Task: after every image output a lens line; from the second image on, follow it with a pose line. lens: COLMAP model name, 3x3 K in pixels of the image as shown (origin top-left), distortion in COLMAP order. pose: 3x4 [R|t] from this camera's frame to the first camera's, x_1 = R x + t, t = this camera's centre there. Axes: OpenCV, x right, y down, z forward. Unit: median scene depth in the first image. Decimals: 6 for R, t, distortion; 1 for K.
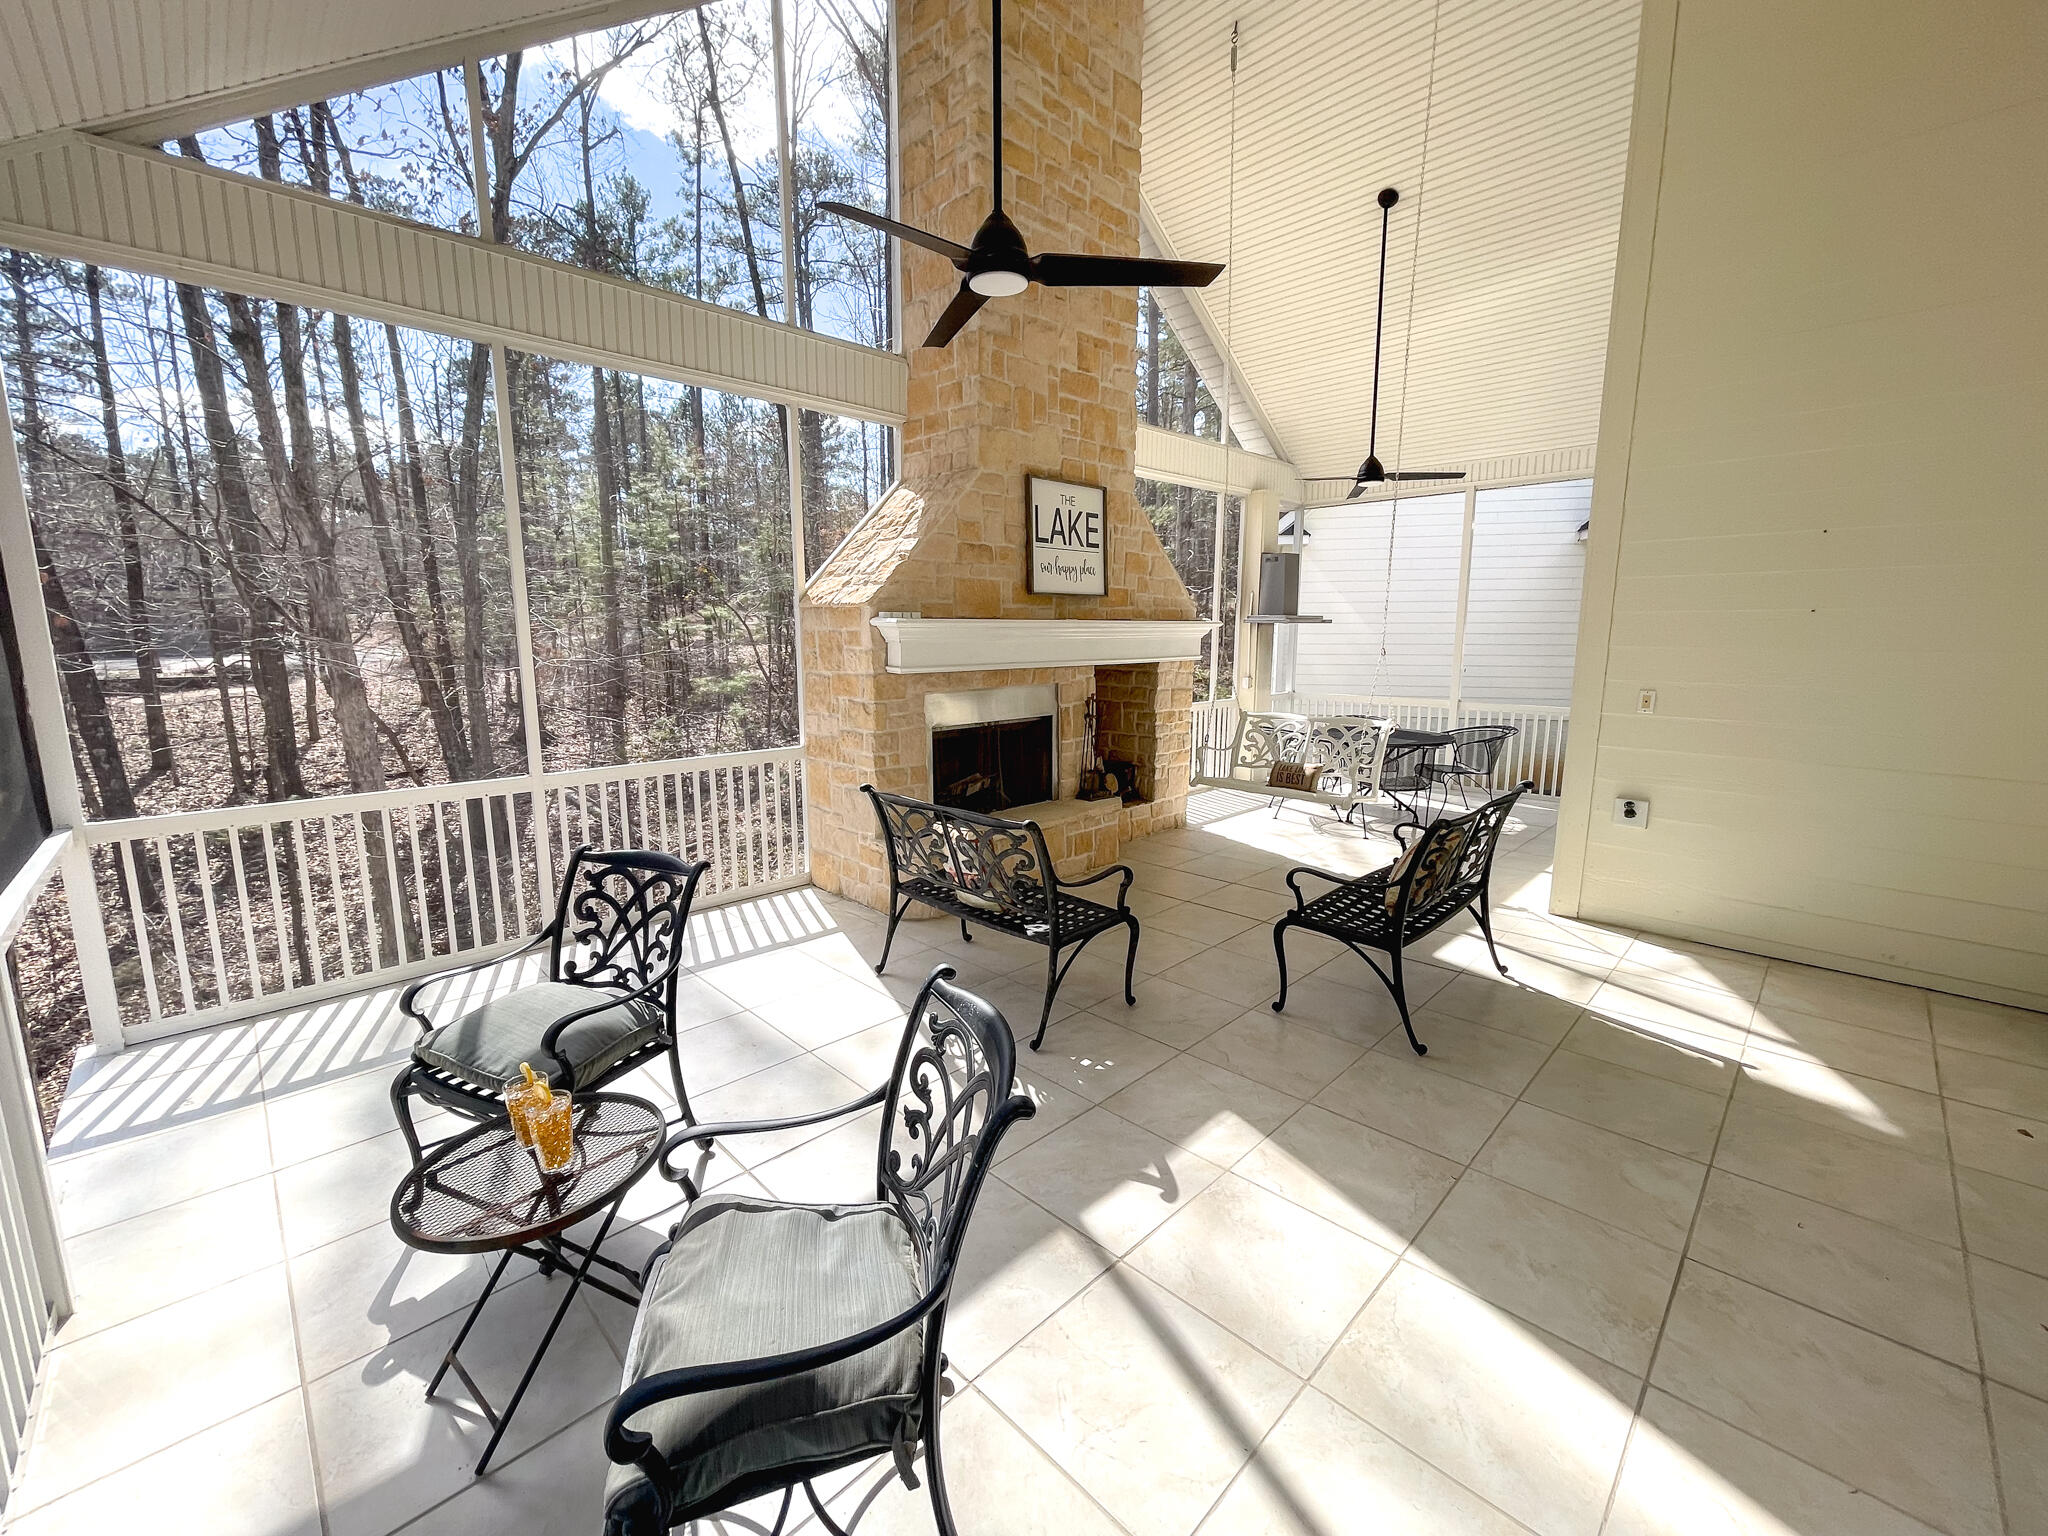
lens RADIAL K [[828.5, 0, 1024.2], [0, 828.5, 759.5], [0, 0, 1]] dist [-0.001963, -0.002311]
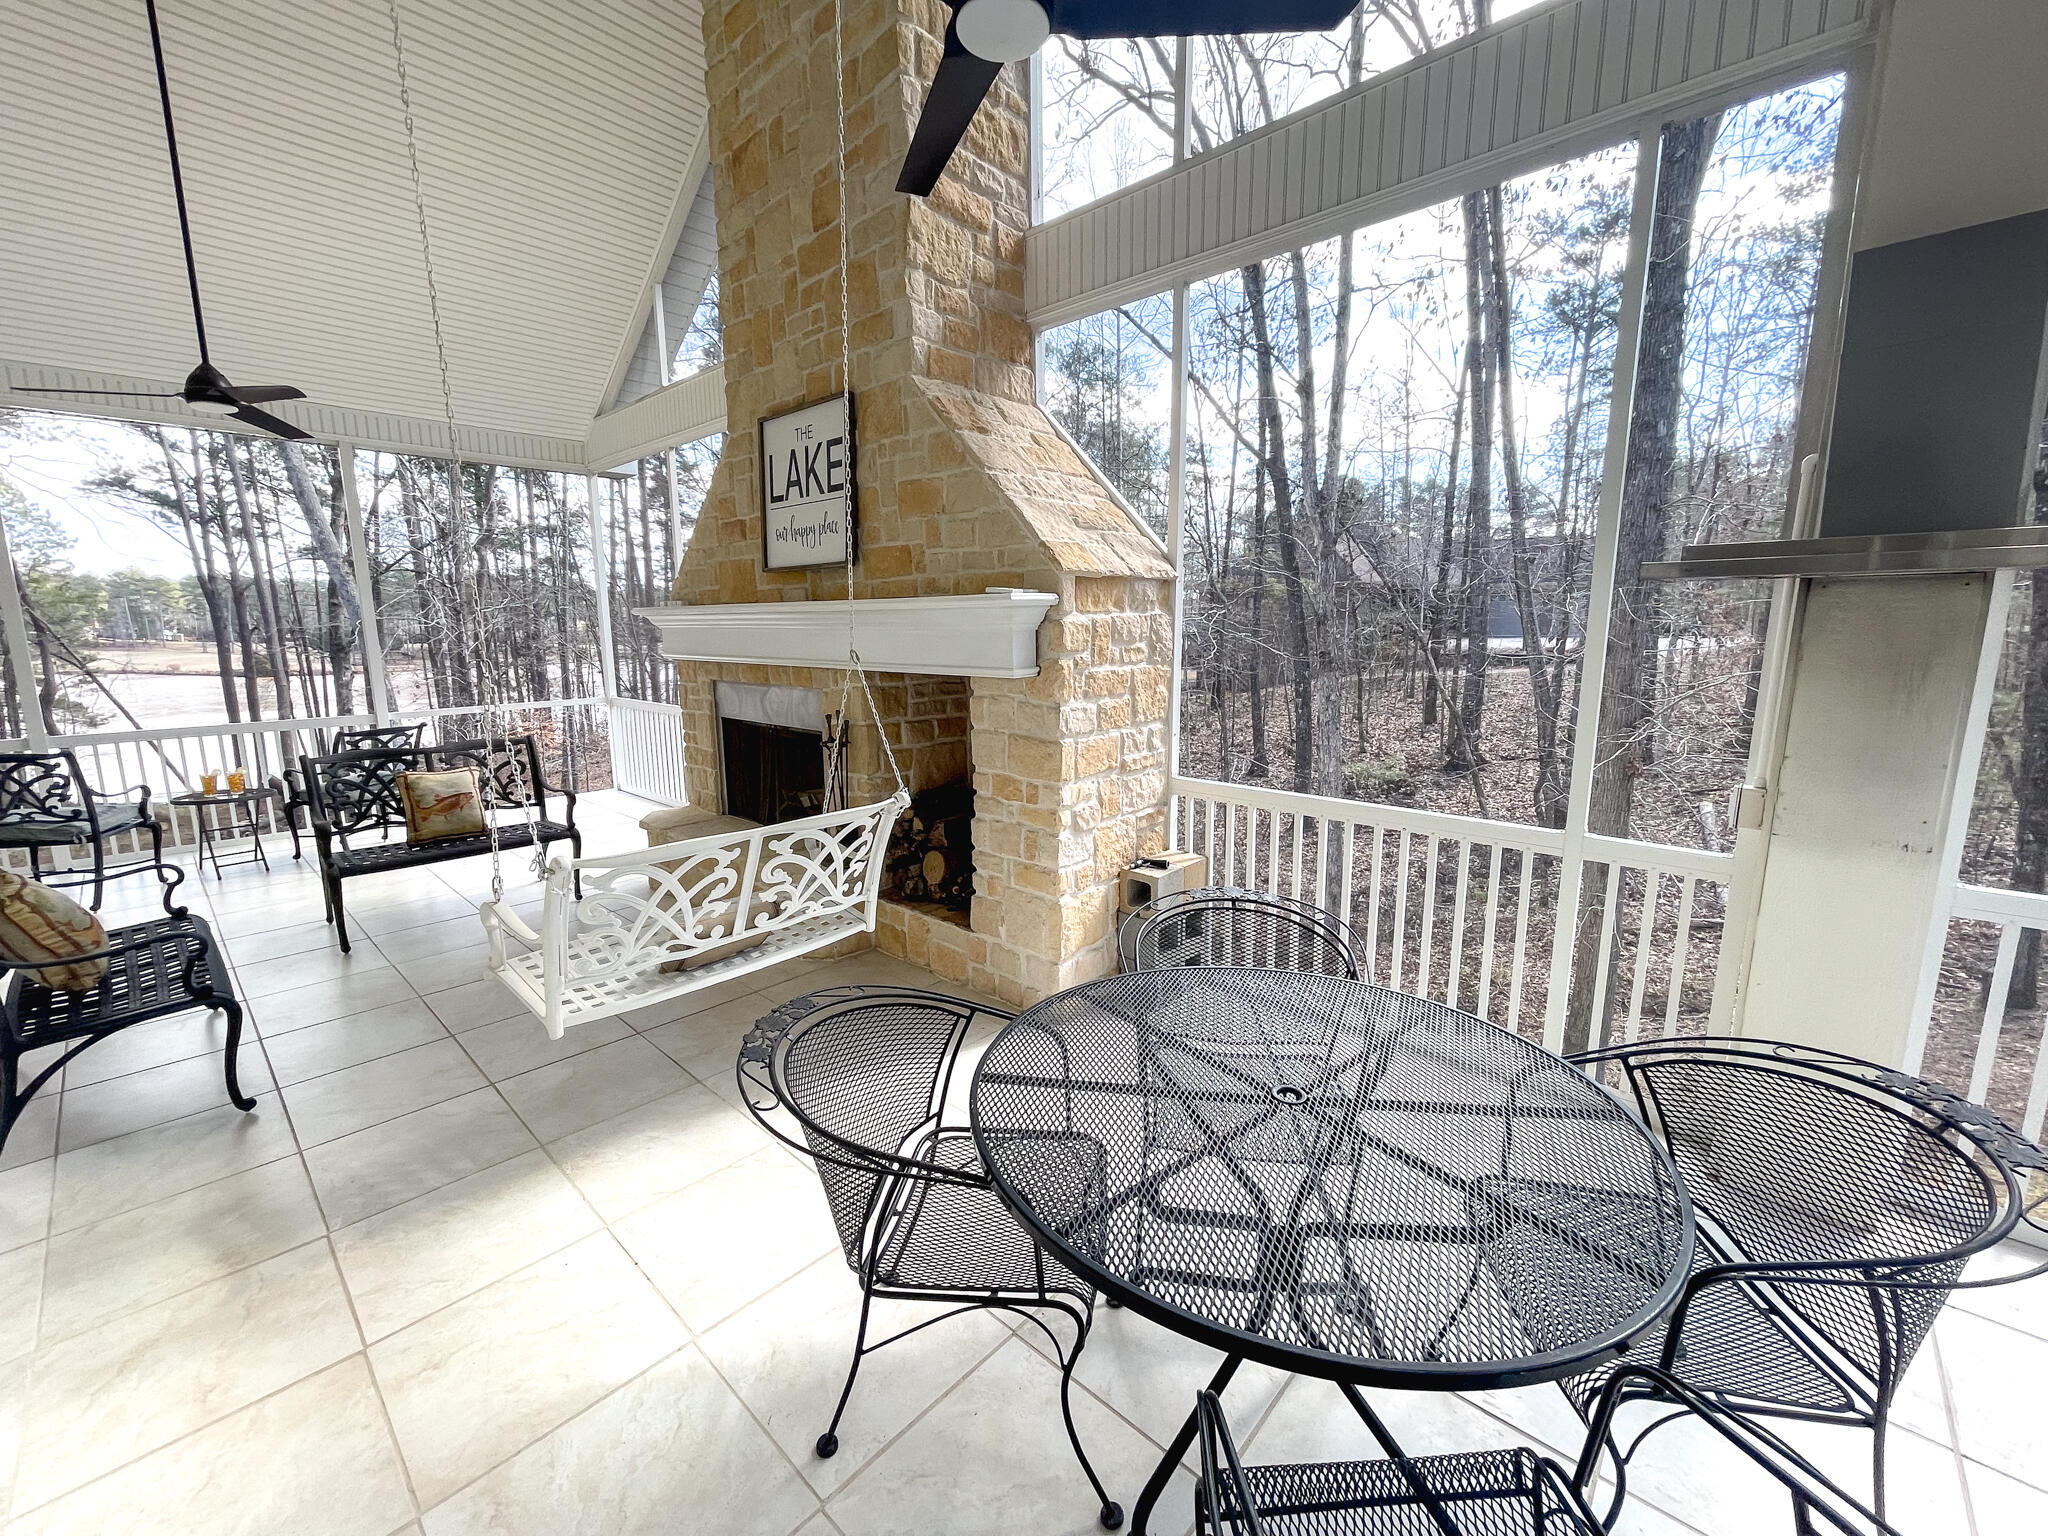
lens RADIAL K [[828.5, 0, 1024.2], [0, 828.5, 759.5], [0, 0, 1]] dist [-0.001963, -0.002311]
pose [[0.045691, 0.168006, -0.984727, 0.793899], [-0.148697, 0.975918, 0.159603, -0.178262], [0.987827, 0.139133, 0.069573, 1.156339]]
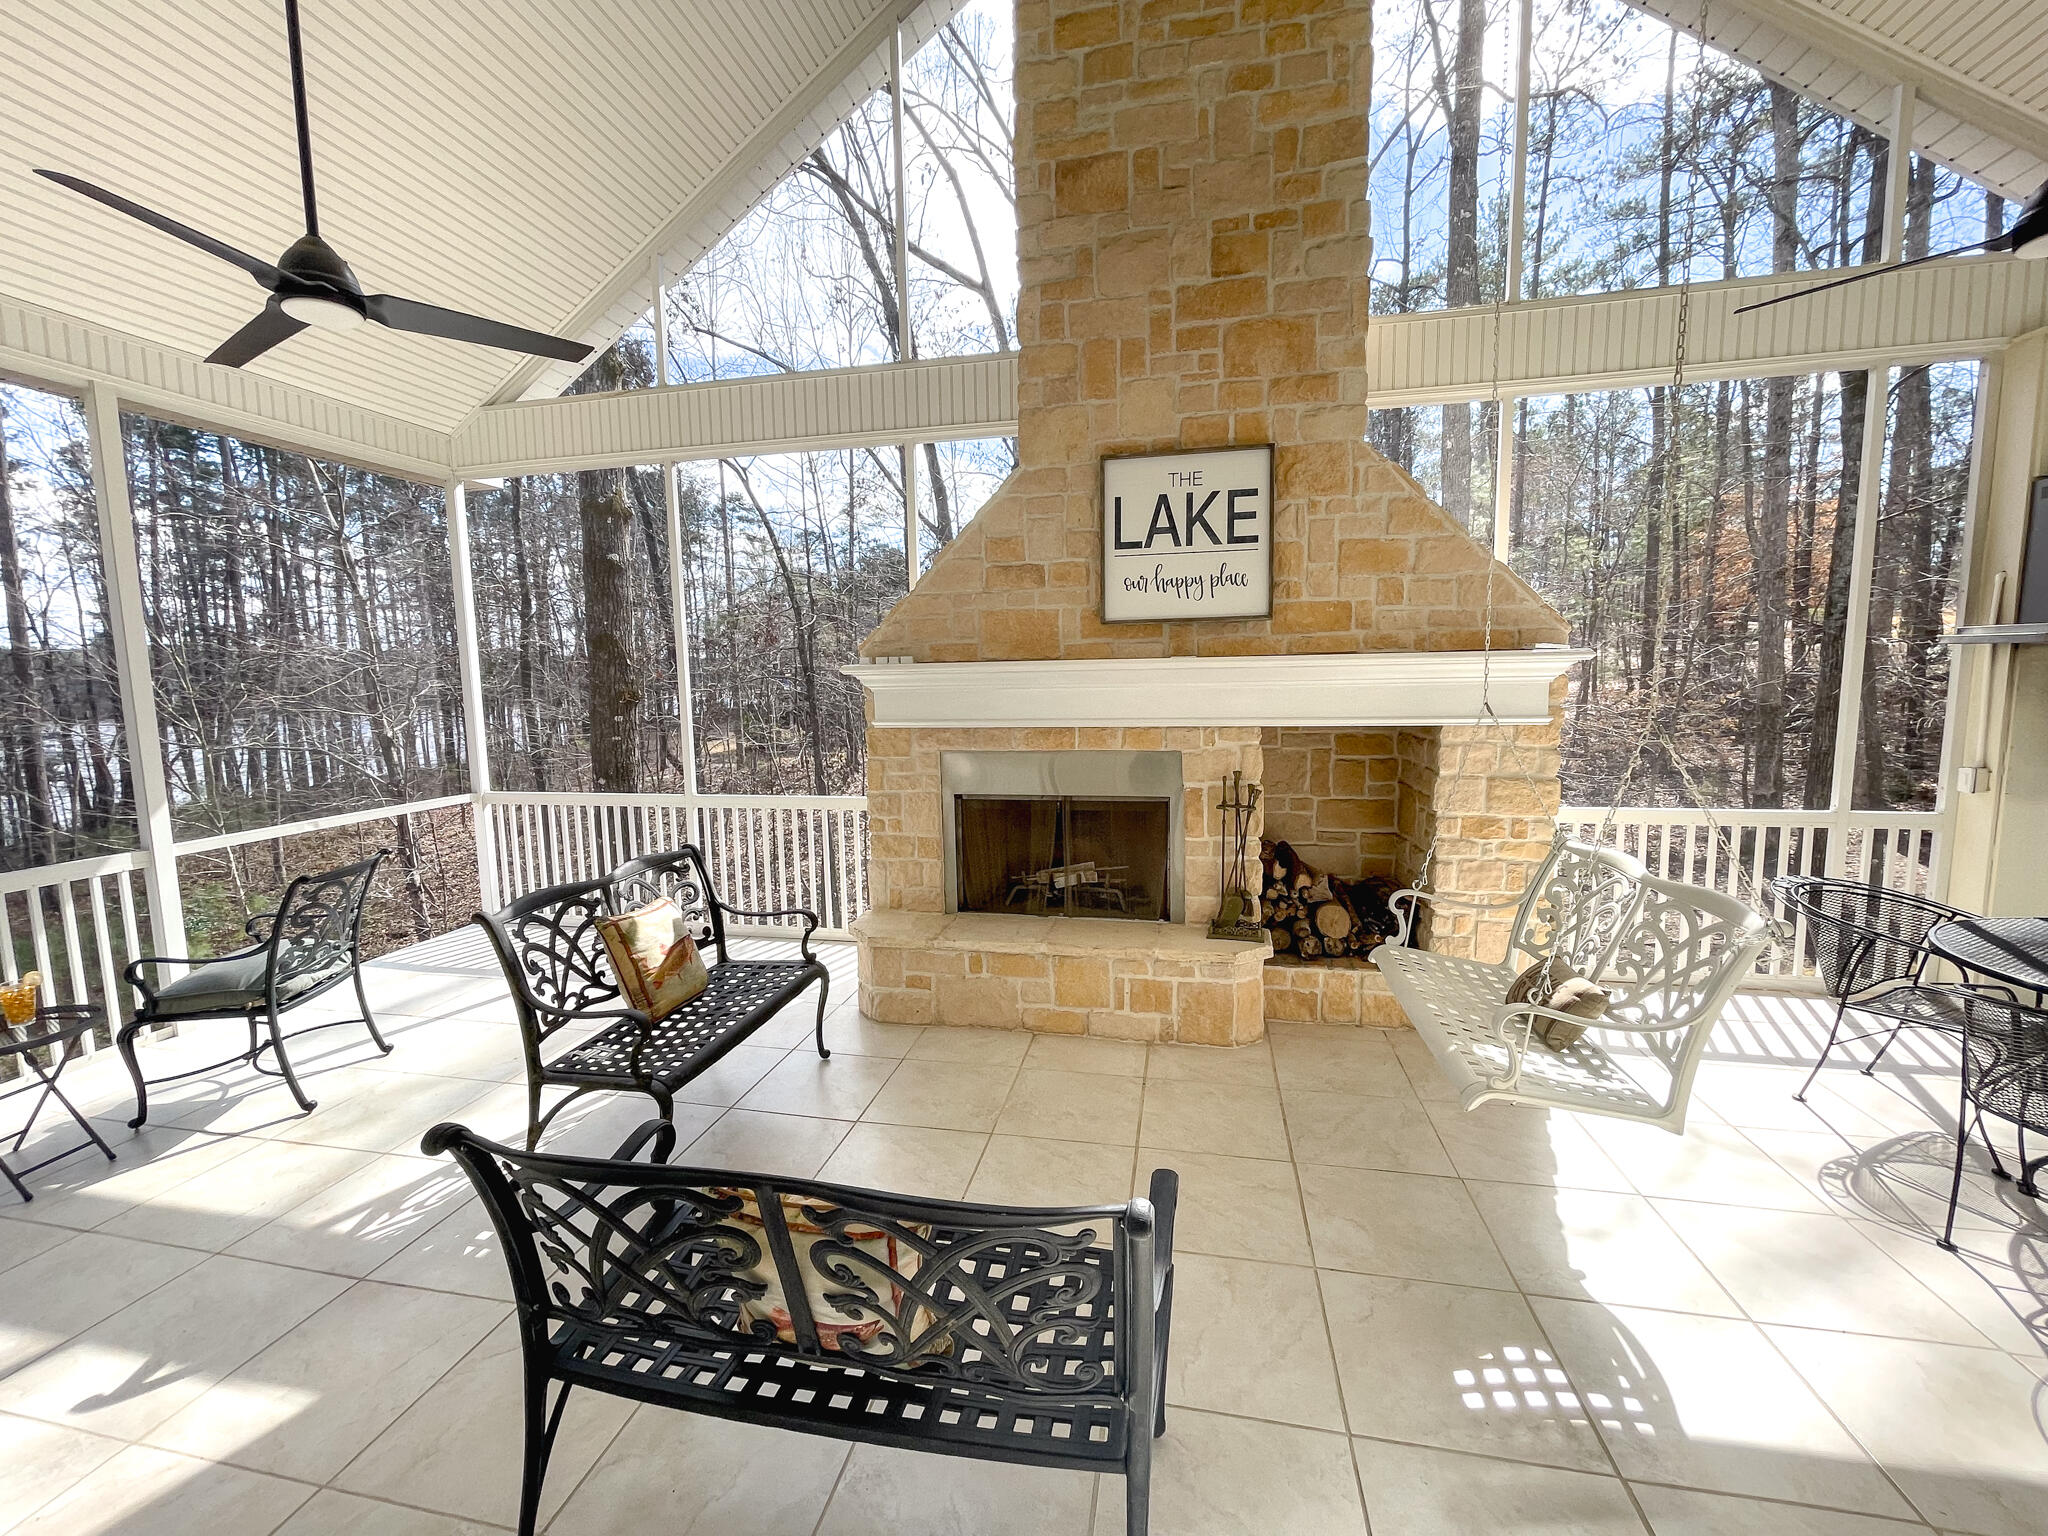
lens RADIAL K [[828.5, 0, 1024.2], [0, 828.5, 759.5], [0, 0, 1]] dist [-0.001963, -0.002311]
pose [[0.555948, 0.078066, -0.827543, 0.539878], [-0.111706, 0.993566, 0.018683, -0.085486], [0.823677, 0.082055, 0.561092, 0.529027]]
